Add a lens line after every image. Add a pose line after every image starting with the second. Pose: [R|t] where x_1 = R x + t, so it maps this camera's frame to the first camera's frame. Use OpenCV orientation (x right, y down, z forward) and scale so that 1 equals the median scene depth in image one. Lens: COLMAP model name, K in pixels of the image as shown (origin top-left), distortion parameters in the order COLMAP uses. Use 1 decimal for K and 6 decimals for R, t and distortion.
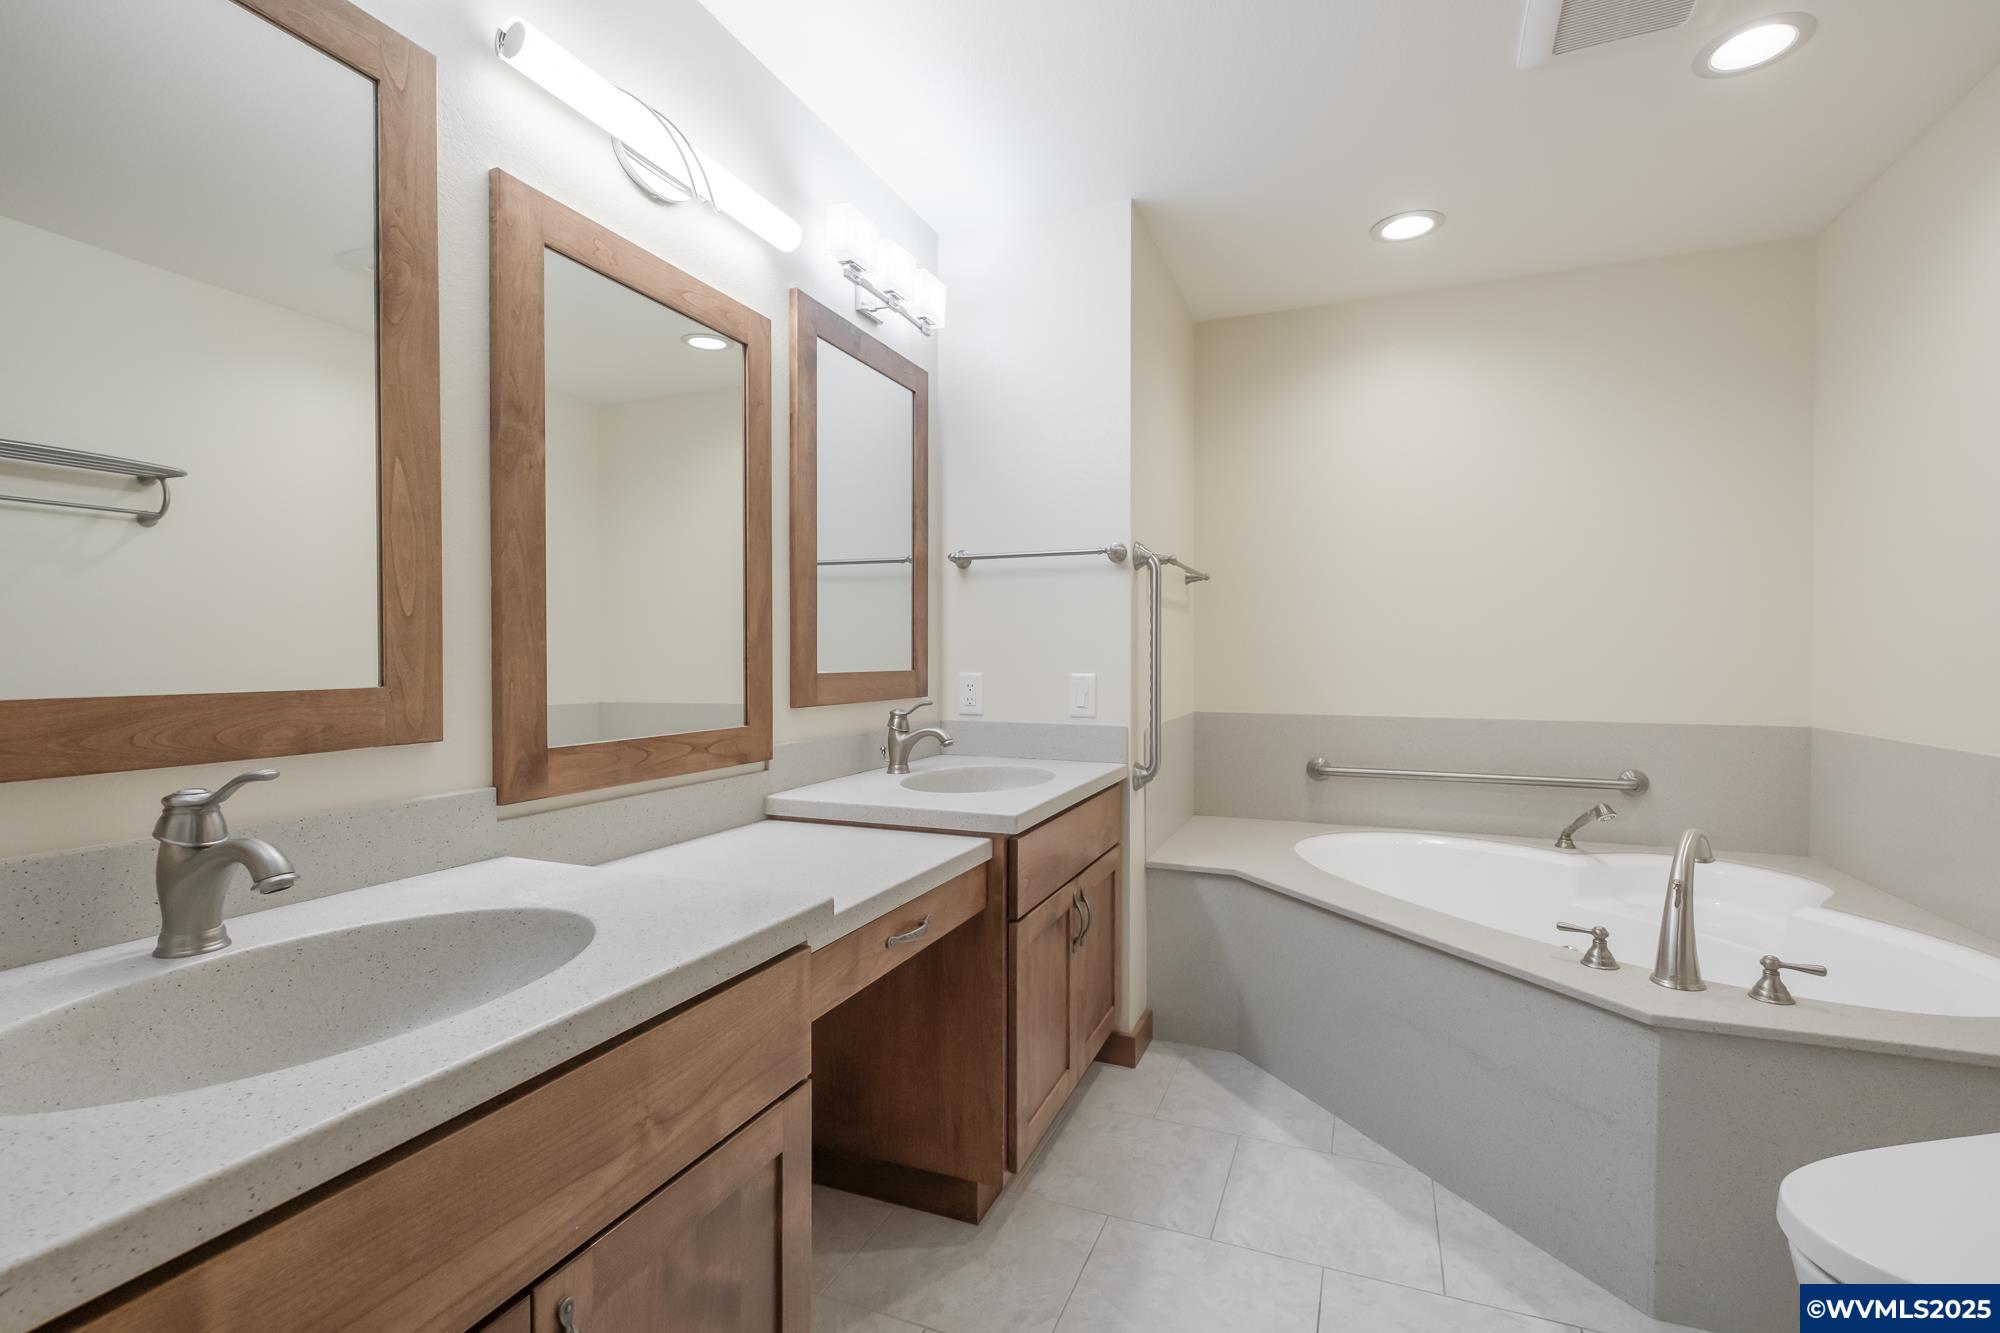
lens RADIAL K [[867.9, 0, 1002.3], [0, 867.9, 671.4], [0, 0, 1]] dist [0.006788, -0.006320]
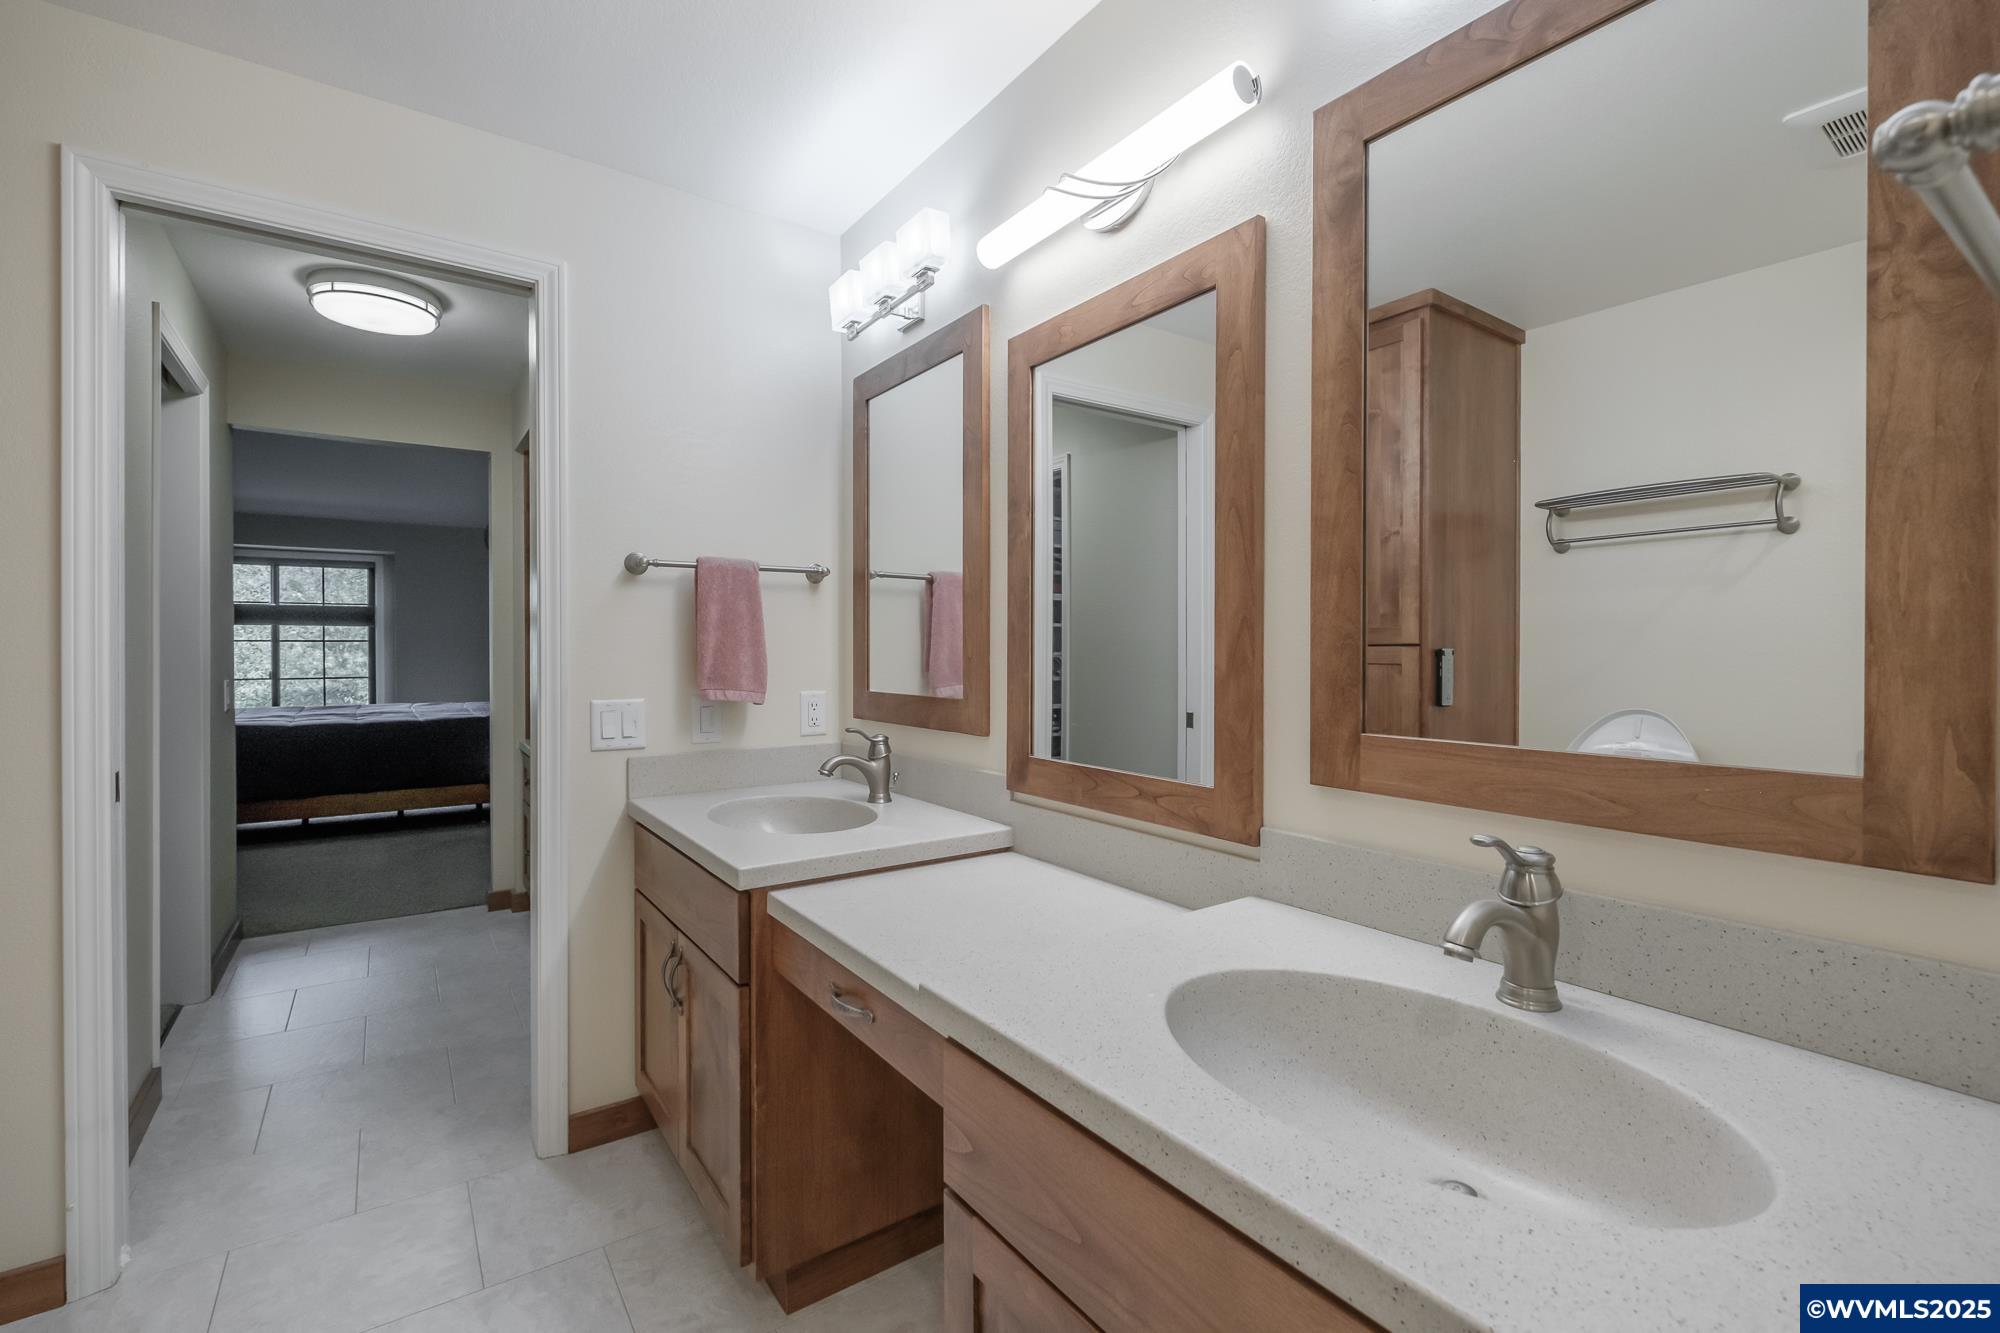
lens RADIAL K [[867.9, 0, 1007.2], [0, 867.9, 657.9], [0, 0, 1]] dist [0.006788, -0.006320]
pose [[-0.518352, 0.012135, -0.855081, 0.608588], [-0.012607, 0.999682, 0.021830, -0.088063], [0.855074, 0.022096, -0.518034, 1.667957]]
